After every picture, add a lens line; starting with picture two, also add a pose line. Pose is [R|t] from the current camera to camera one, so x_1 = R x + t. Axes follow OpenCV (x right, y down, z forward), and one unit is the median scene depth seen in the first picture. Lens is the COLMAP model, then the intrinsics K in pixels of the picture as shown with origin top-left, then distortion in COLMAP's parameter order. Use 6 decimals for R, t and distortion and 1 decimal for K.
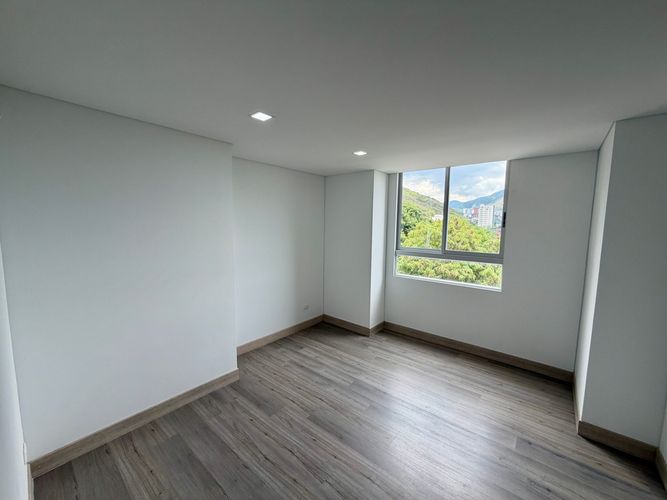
lens RADIAL K [[265.7, 0, 332.1], [0, 265.7, 247.7], [0, 0, 1]] dist [-0.000604, 0.000293]
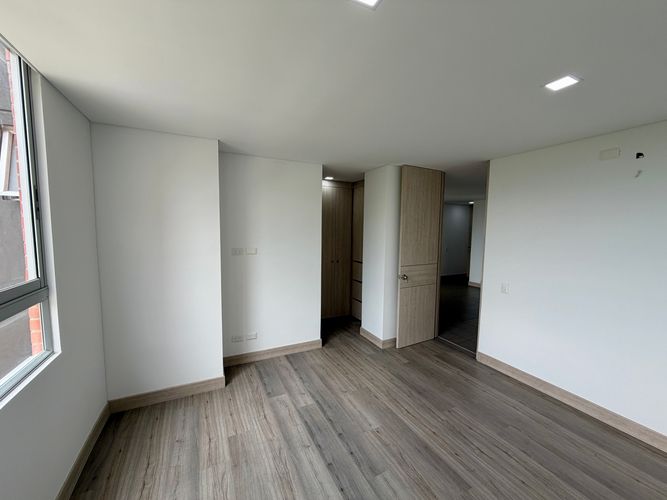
lens RADIAL K [[265.7, 0, 332.3], [0, 265.7, 253.1], [0, 0, 1]] dist [-0.000604, 0.000293]
pose [[-0.914070, -0.062033, 0.400785, 0.002380], [0.014323, 0.982678, 0.184765, -0.095237], [-0.405304, 0.174628, -0.897348, 1.215399]]
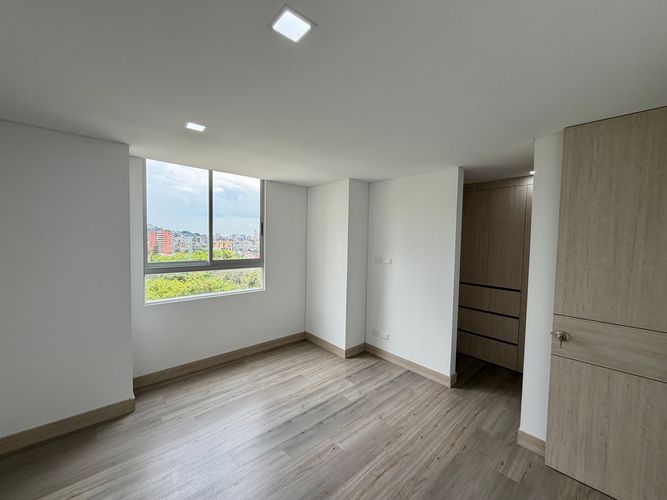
lens RADIAL K [[265.7, 0, 330.1], [0, 265.7, 247.8], [0, 0, 1]] dist [-0.000604, 0.000293]
pose [[0.152619, -0.046390, 0.987196, -0.478981], [0.073865, 0.996639, 0.035415, -0.041782], [-0.985521, 0.067514, 0.155533, 0.528510]]
